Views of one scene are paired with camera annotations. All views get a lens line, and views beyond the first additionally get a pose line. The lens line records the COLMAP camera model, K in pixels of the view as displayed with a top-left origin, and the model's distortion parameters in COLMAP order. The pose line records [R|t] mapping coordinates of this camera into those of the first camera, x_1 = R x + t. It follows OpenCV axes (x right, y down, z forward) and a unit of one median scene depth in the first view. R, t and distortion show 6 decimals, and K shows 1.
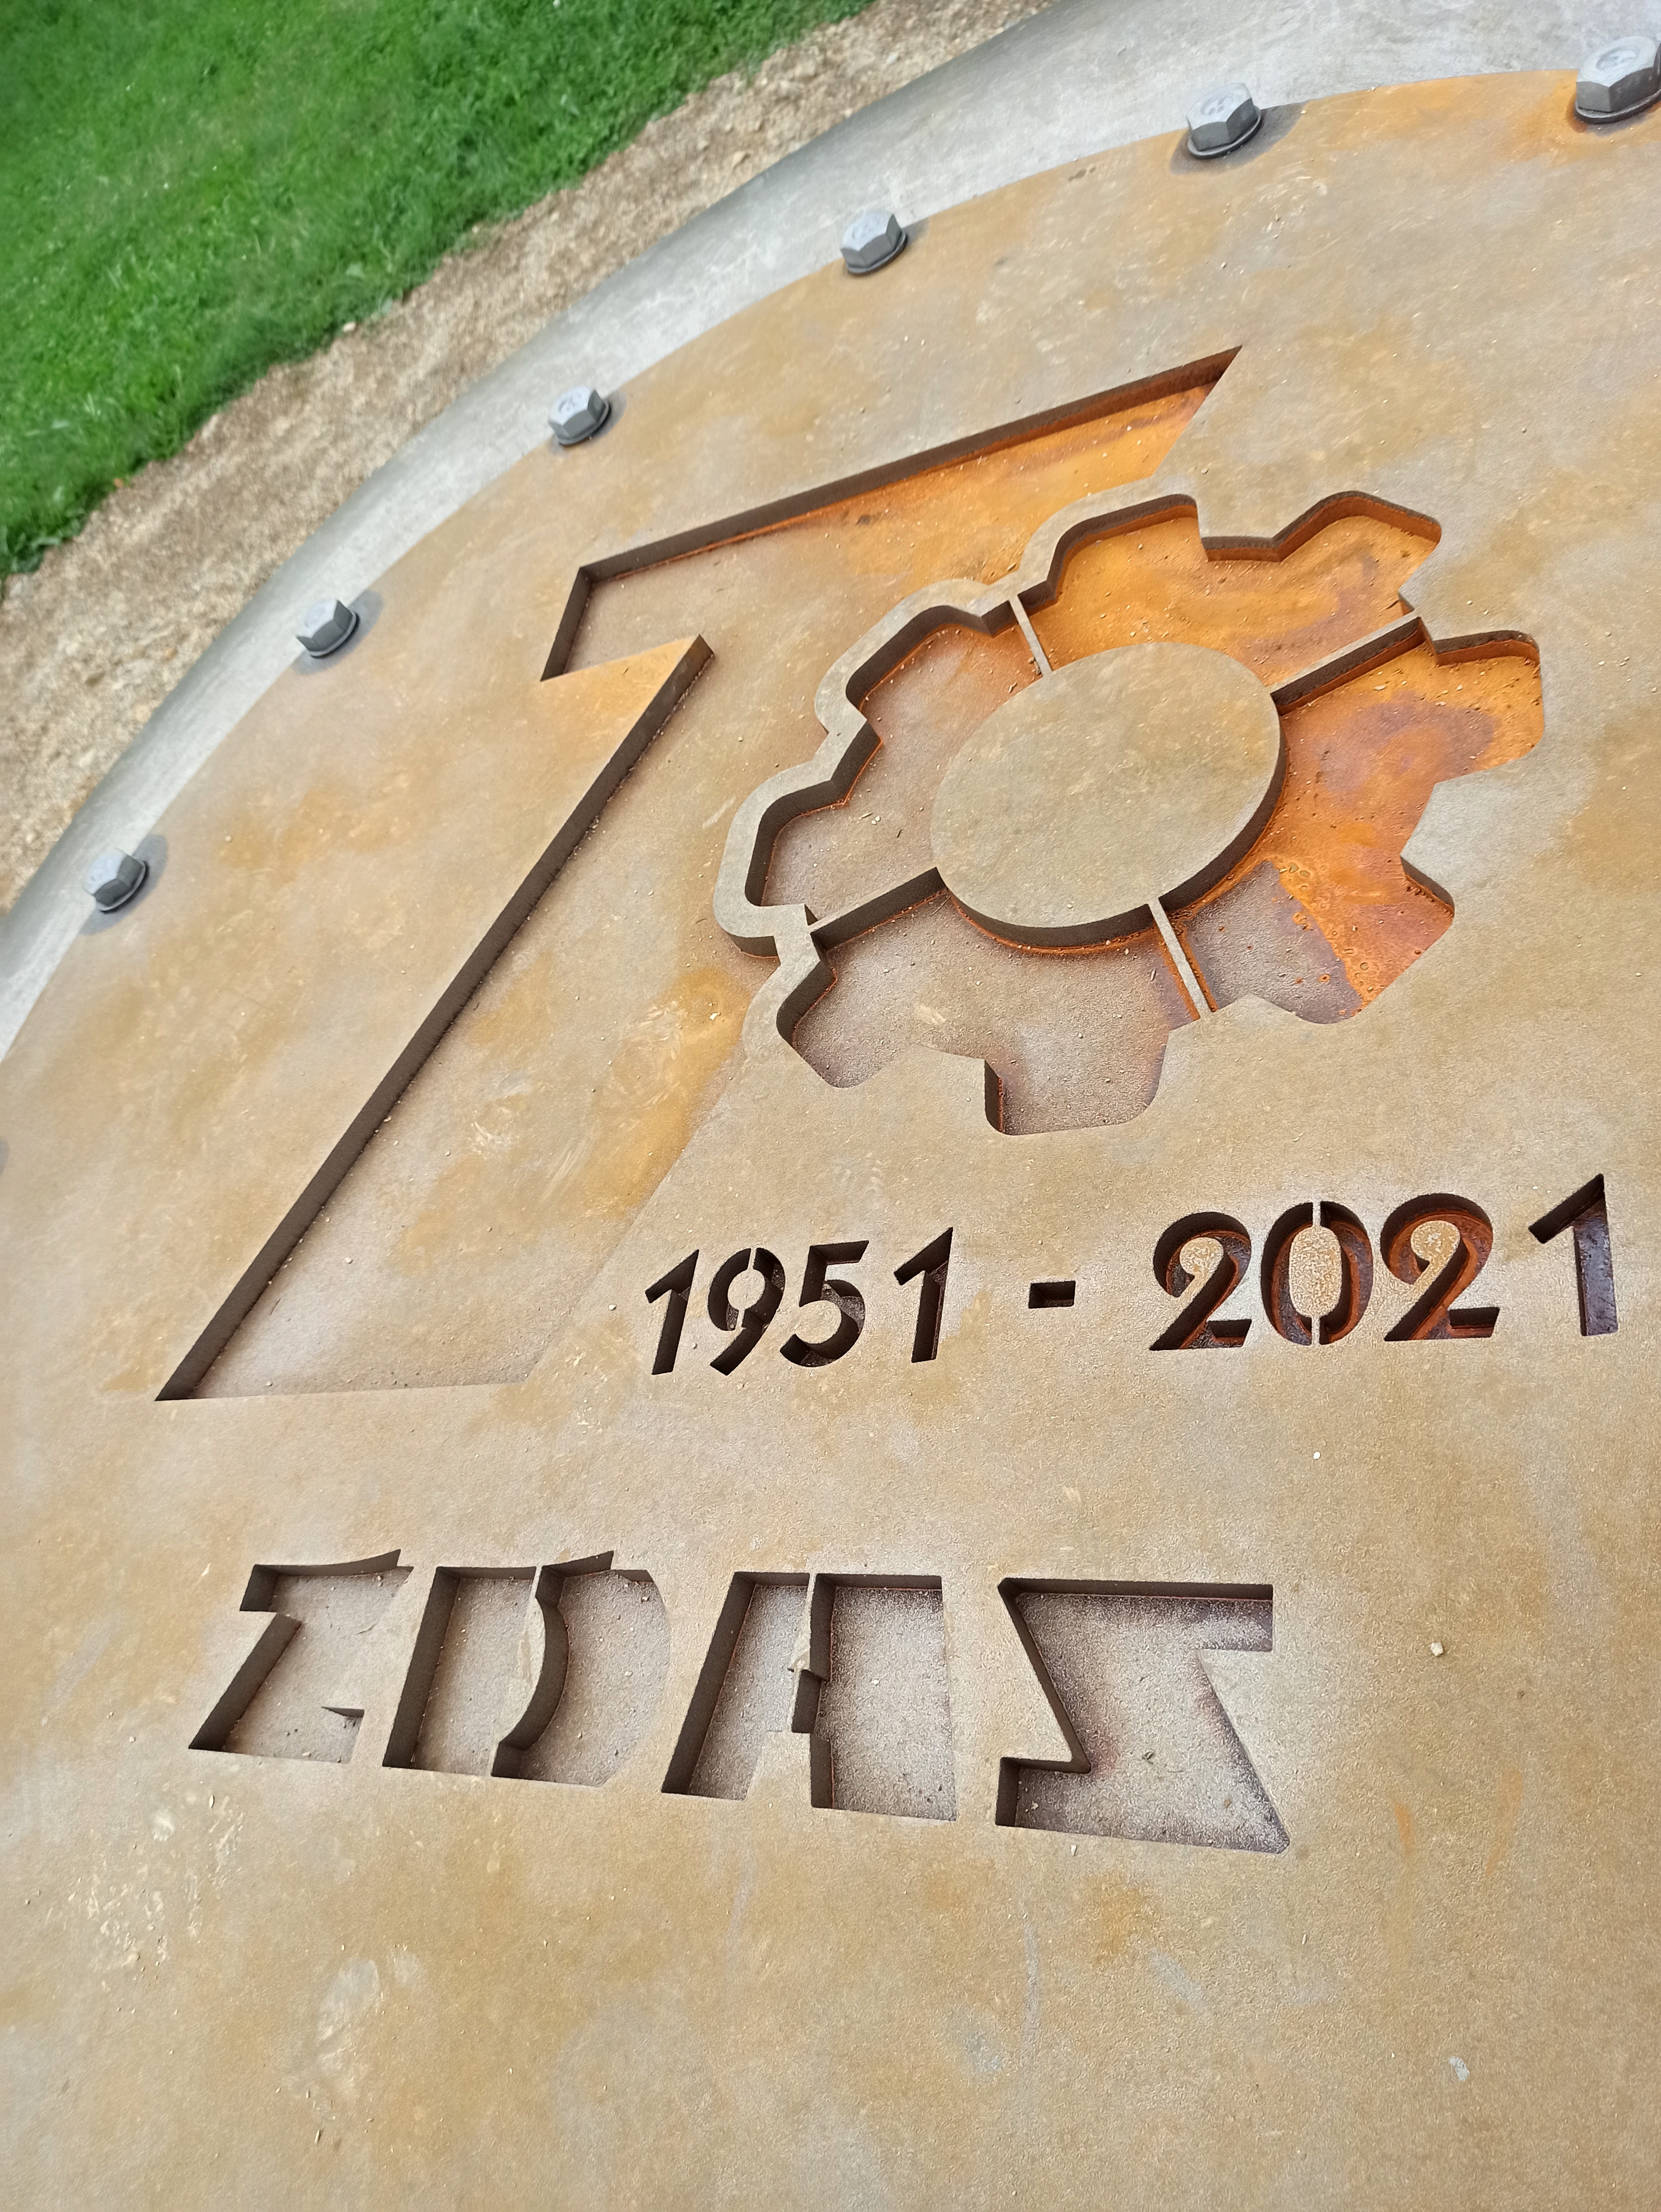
lens RADIAL K [[1679.1, 0, 835.3], [0, 1679.1, 1104.1], [0, 0, 1]] dist [0.022047, -0.016665]
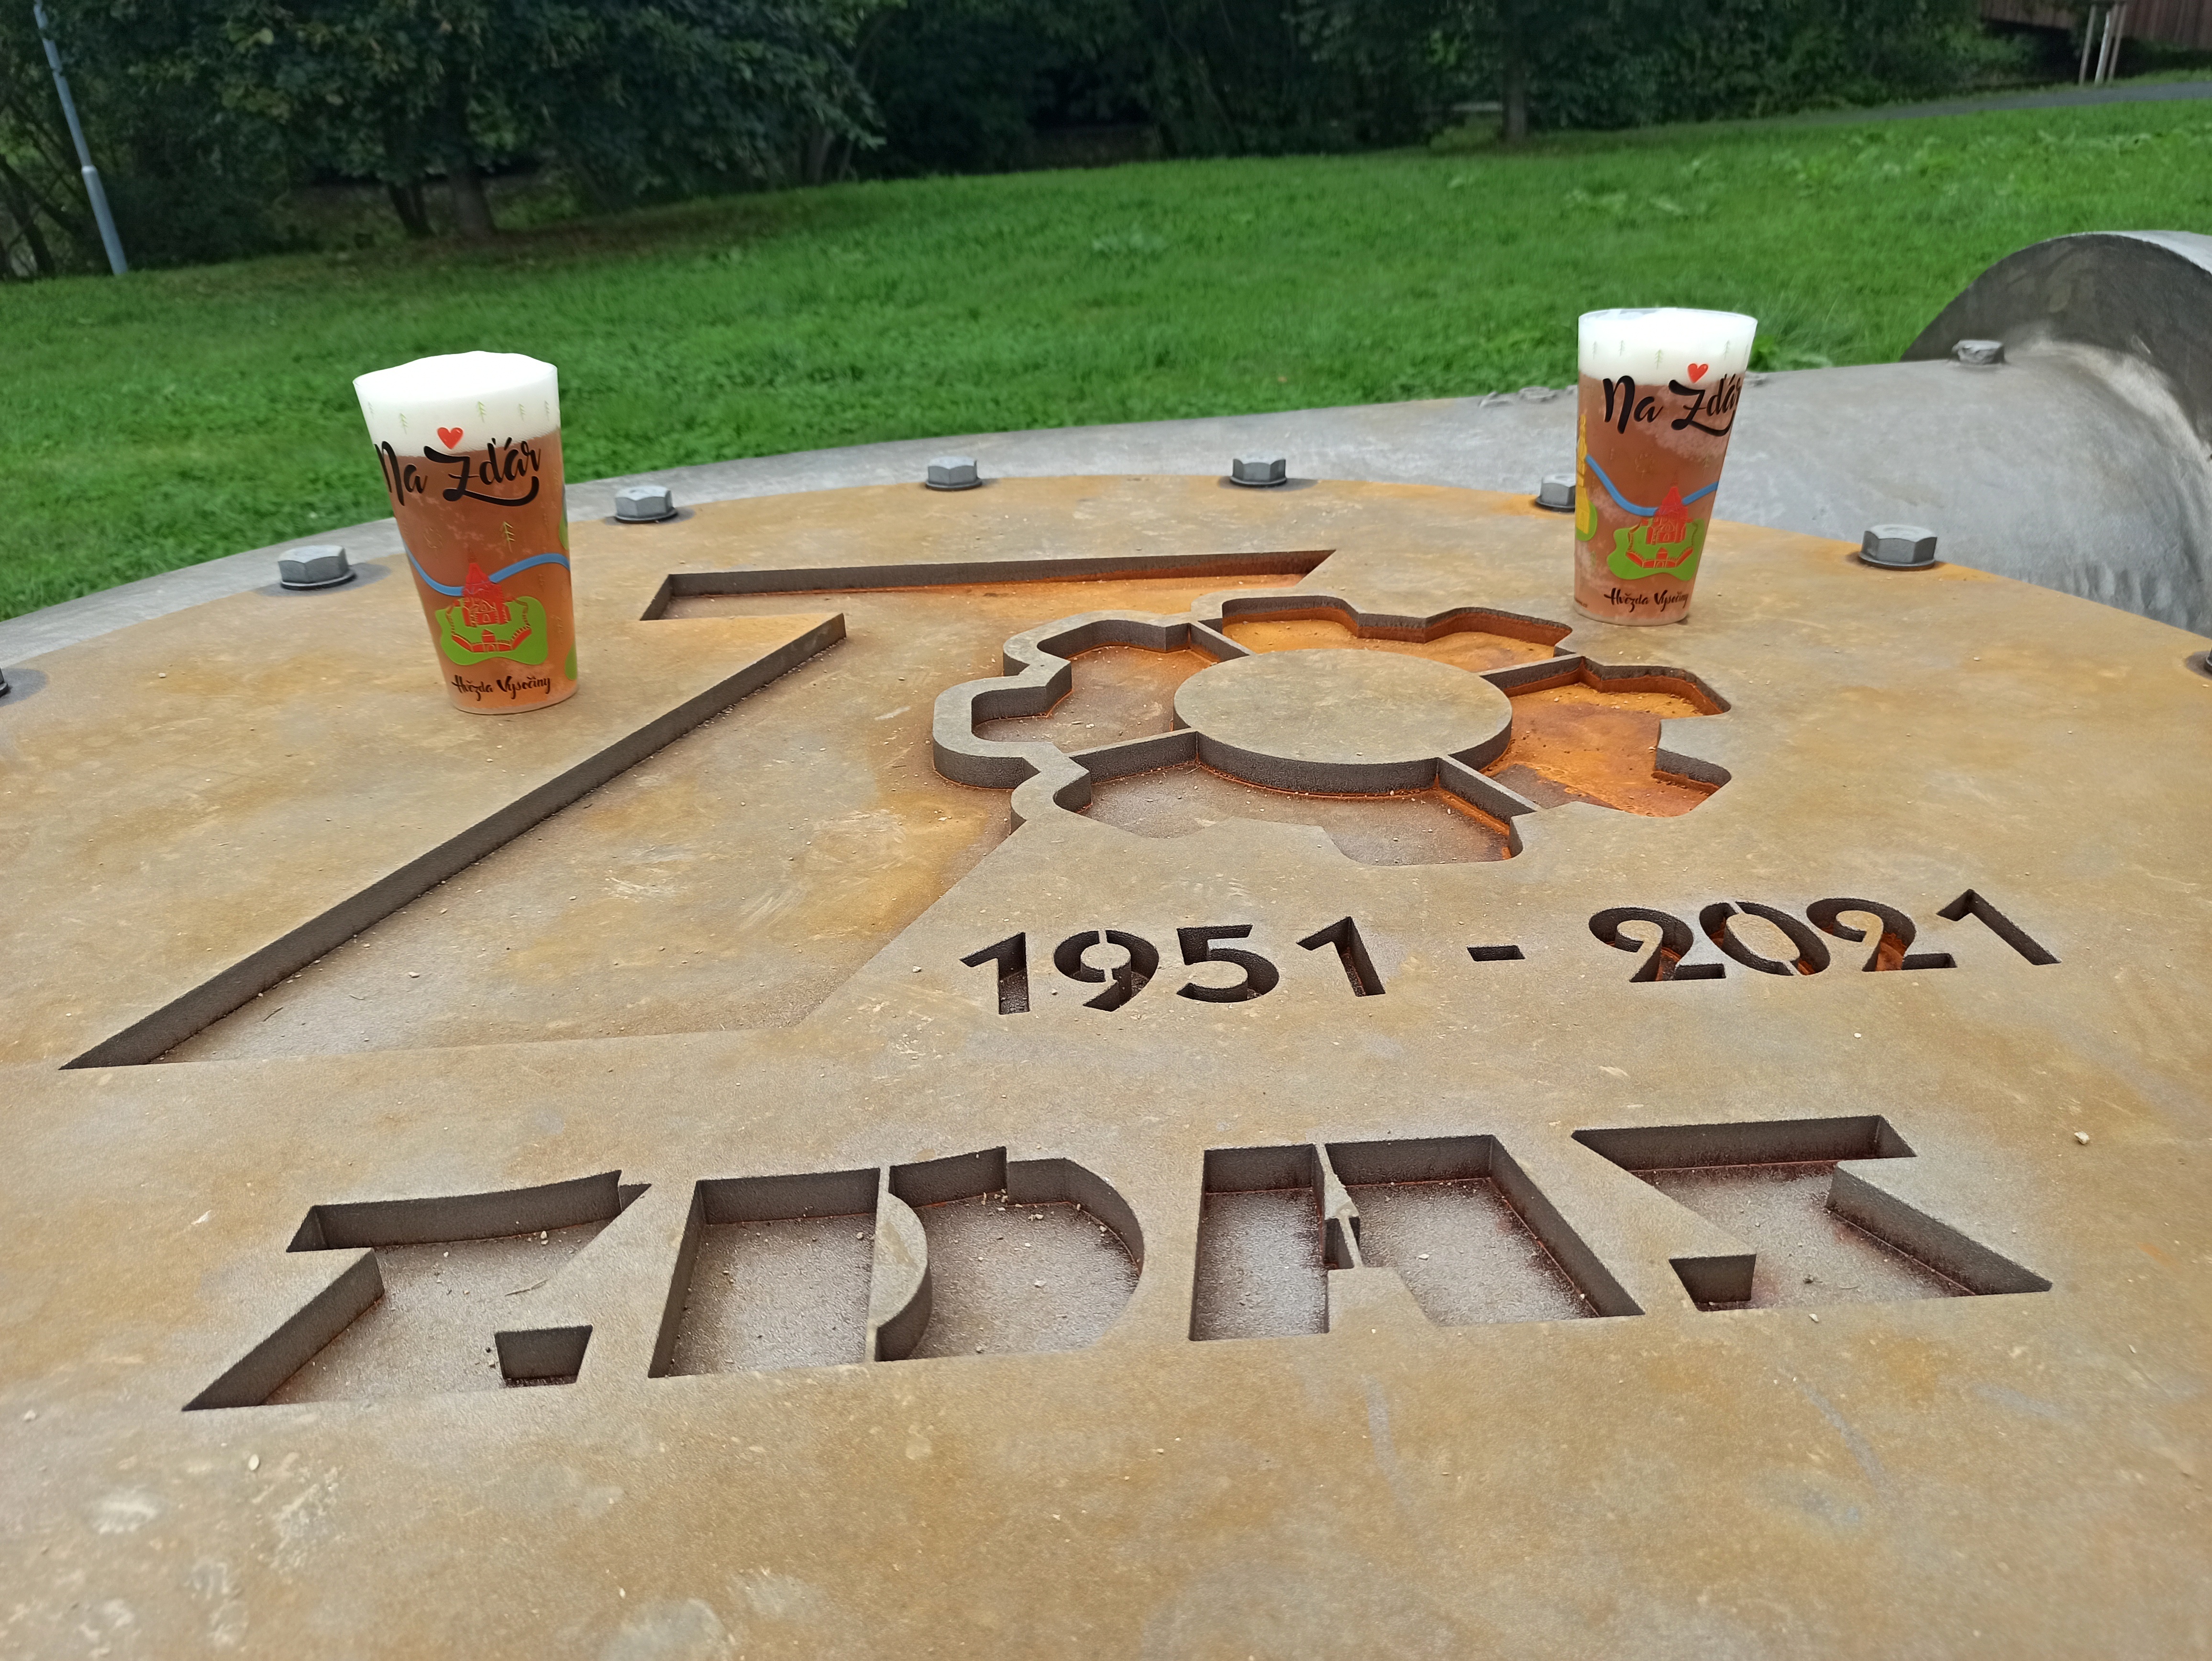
lens RADIAL K [[1679.1, 0, 1105.1], [0, 1679.1, 827.6], [0, 0, 1]] dist [0.022047, -0.016665]
pose [[0.870288, 0.309452, 0.383194, -0.455364], [-0.042116, 0.821896, -0.568079, 0.615449], [-0.490739, 0.478254, 0.728319, 0.399670]]
